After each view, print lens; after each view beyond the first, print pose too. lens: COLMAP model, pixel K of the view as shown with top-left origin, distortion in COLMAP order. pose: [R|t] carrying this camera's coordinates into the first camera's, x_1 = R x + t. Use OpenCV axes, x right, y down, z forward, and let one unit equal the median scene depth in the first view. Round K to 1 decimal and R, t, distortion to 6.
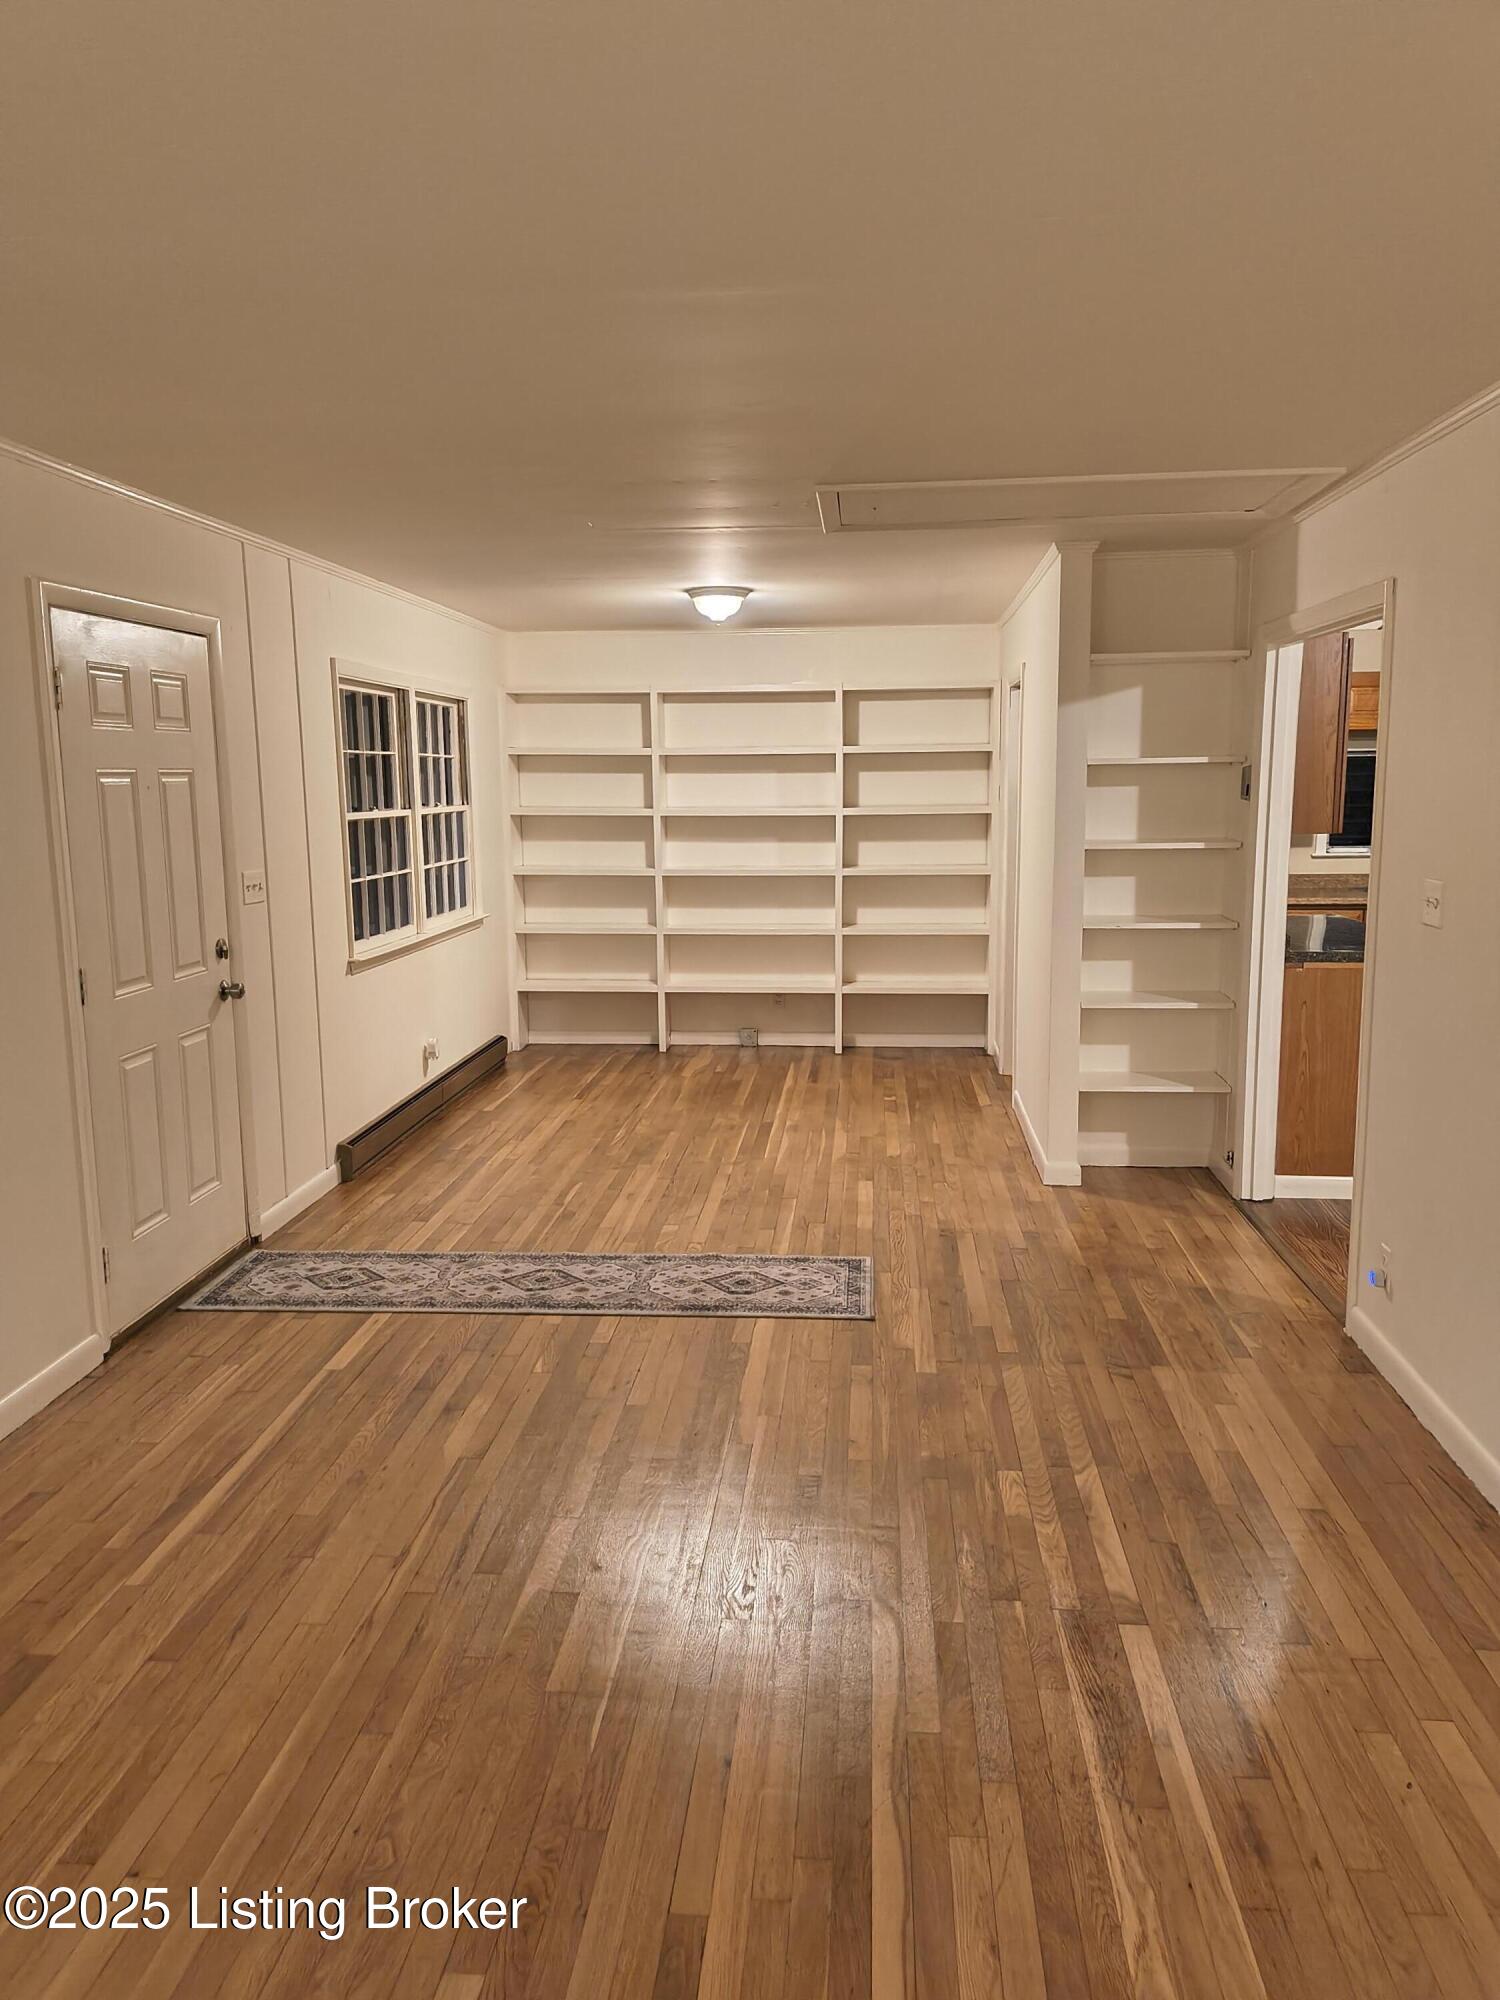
lens RADIAL K [[1461.3, 0, 749.4], [0, 1461.3, 1008.3], [0, 0, 1]] dist [0.001035, -0.007987]
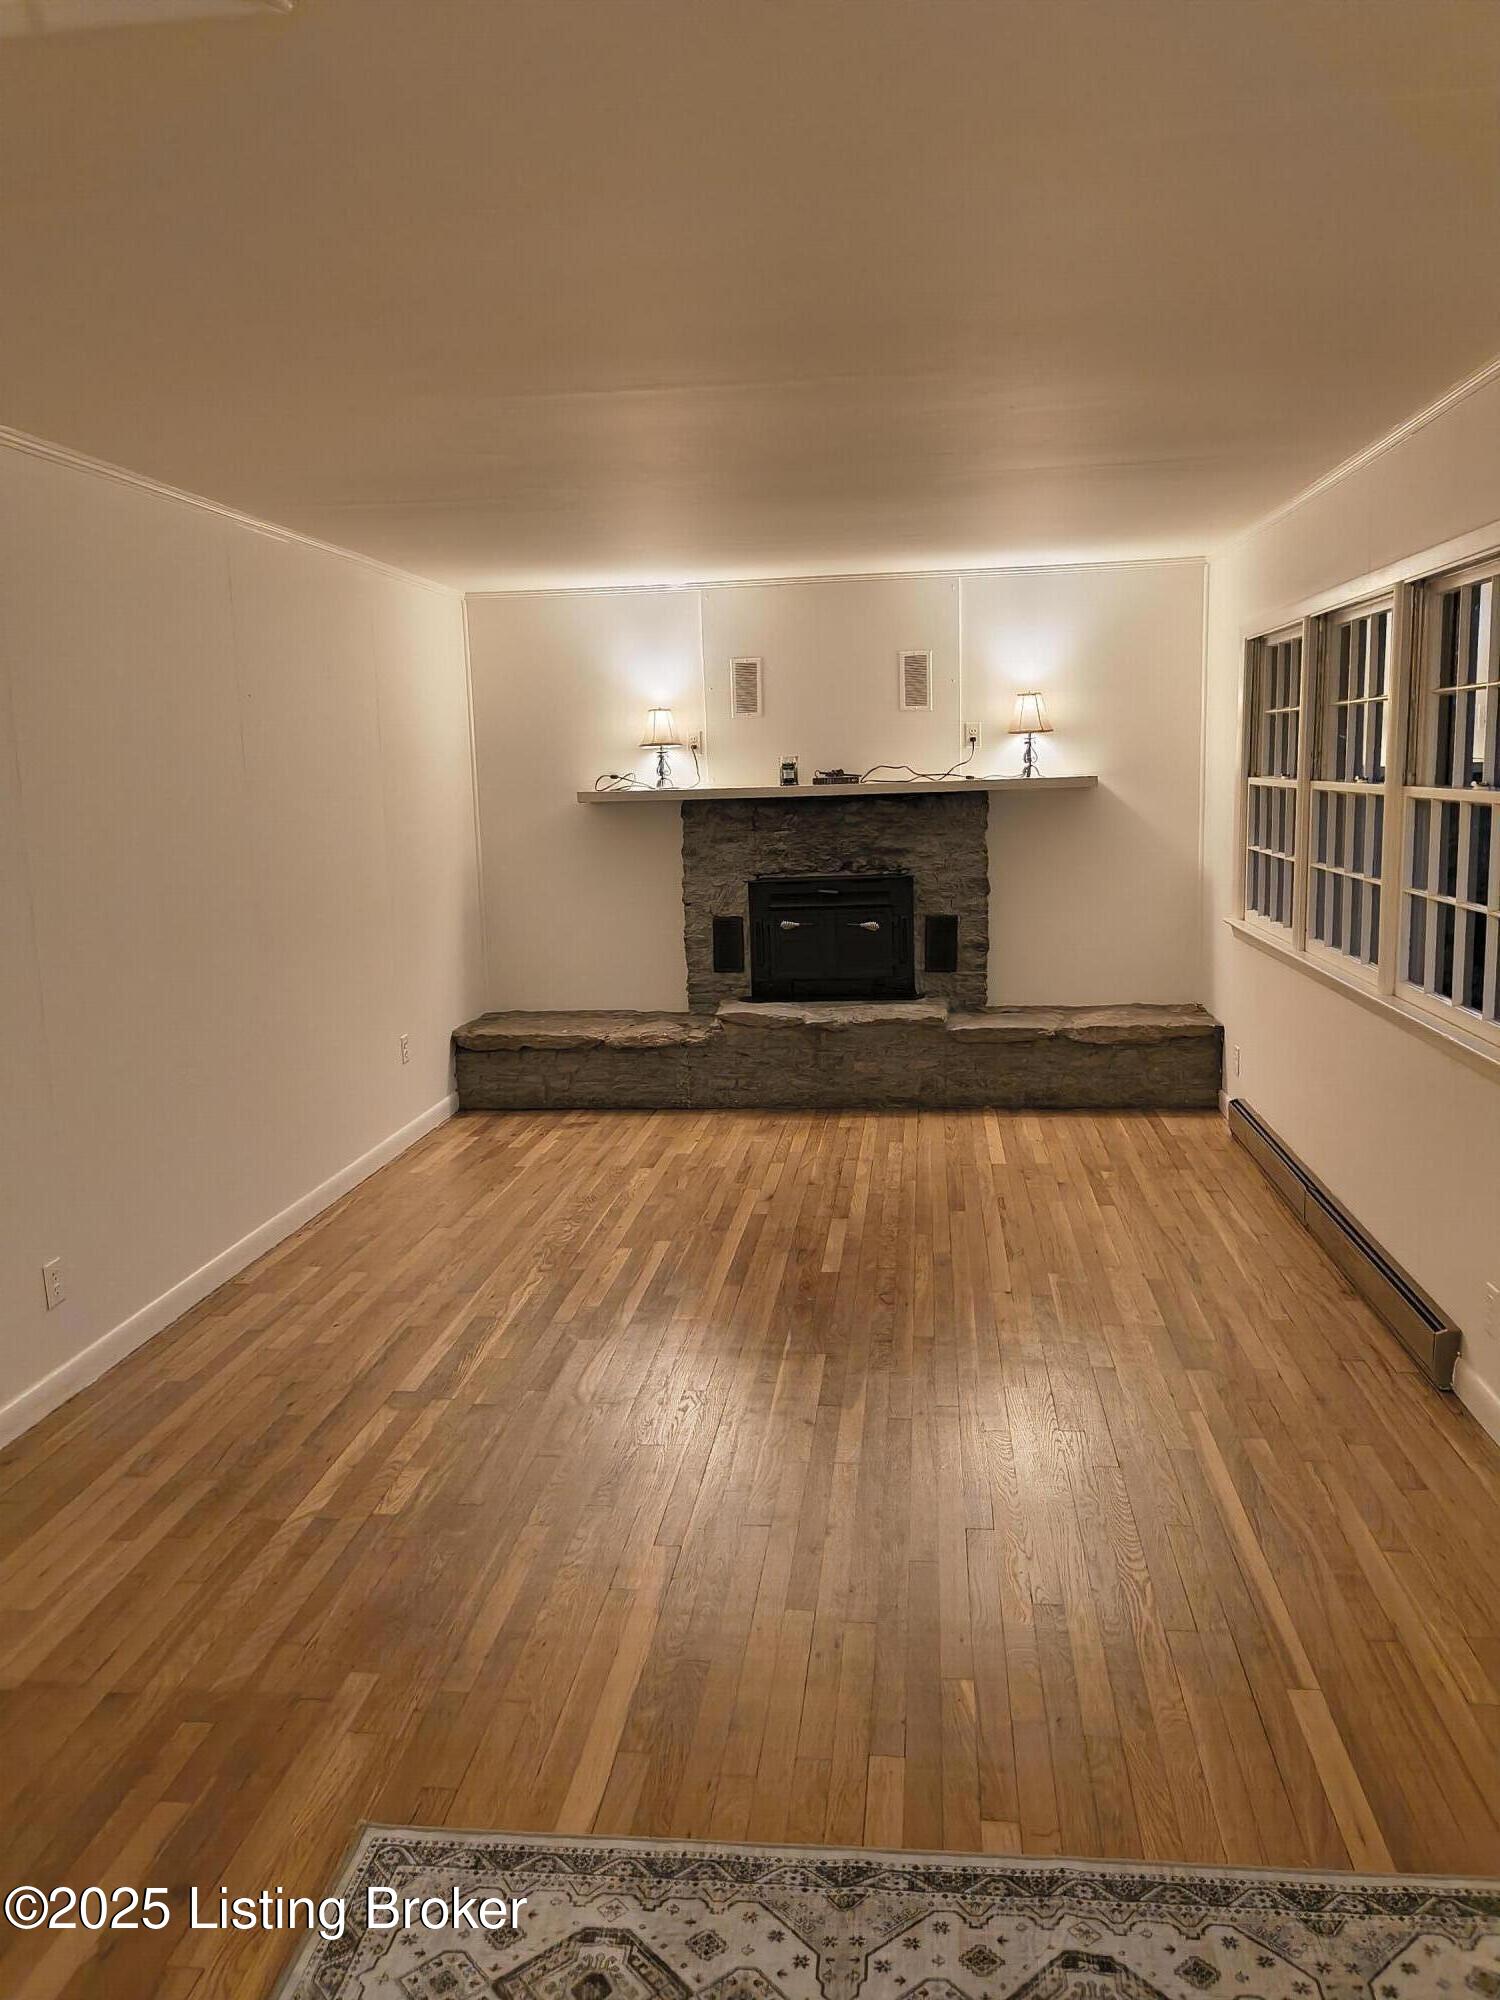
lens RADIAL K [[1461.3, 0, 745.0], [0, 1461.3, 1008.5], [0, 0, 1]] dist [0.001035, -0.007987]
pose [[-0.998597, 0.030804, 0.043067, -0.111660], [0.042904, 0.947394, 0.317182, -0.302910], [-0.031031, 0.318585, -0.947386, 1.968798]]
